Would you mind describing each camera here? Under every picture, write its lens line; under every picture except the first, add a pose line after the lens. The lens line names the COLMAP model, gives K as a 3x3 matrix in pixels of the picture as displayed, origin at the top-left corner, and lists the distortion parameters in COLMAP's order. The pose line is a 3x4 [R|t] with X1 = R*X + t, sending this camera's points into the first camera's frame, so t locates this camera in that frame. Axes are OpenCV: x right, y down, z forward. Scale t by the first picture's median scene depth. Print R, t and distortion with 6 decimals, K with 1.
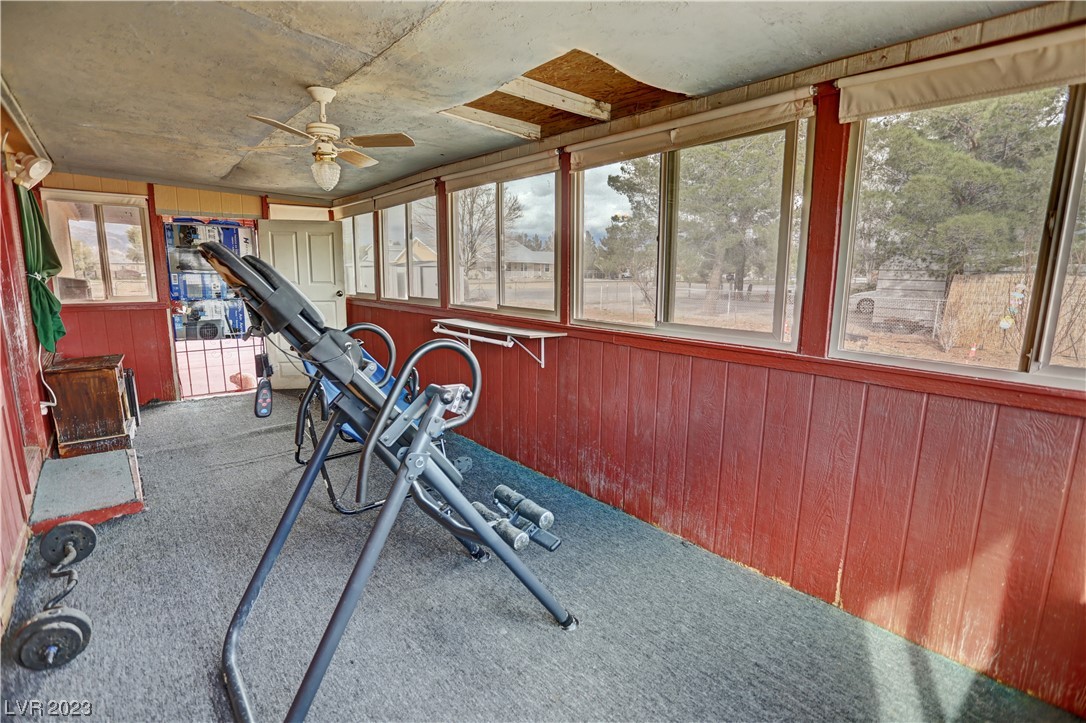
lens RADIAL K [[526.8, 0, 543.0], [0, 526.8, 361.5], [0, 0, 1]] dist [-0.072731, 0.031372]
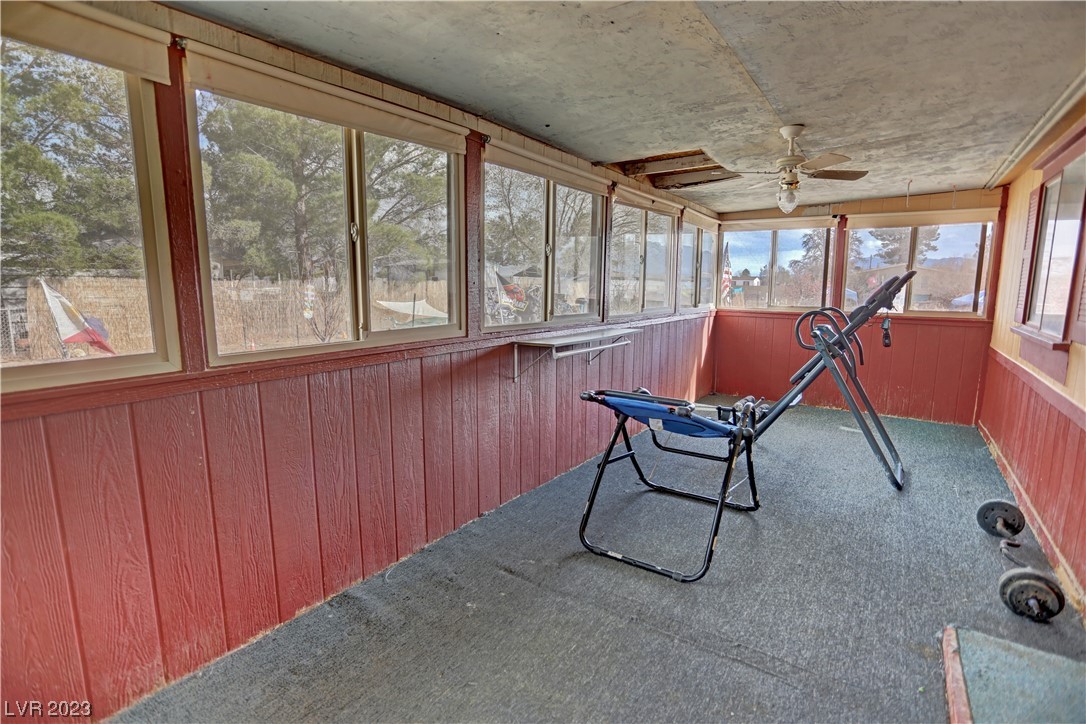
lens RADIAL K [[526.8, 0, 543.0], [0, 526.8, 362.0], [0, 0, 1]] dist [-0.072731, 0.031372]
pose [[-0.264603, -0.160944, 0.950832, -0.902725], [0.157991, 0.965418, 0.207379, -0.215308], [-0.951328, 0.205096, -0.230025, 1.169548]]
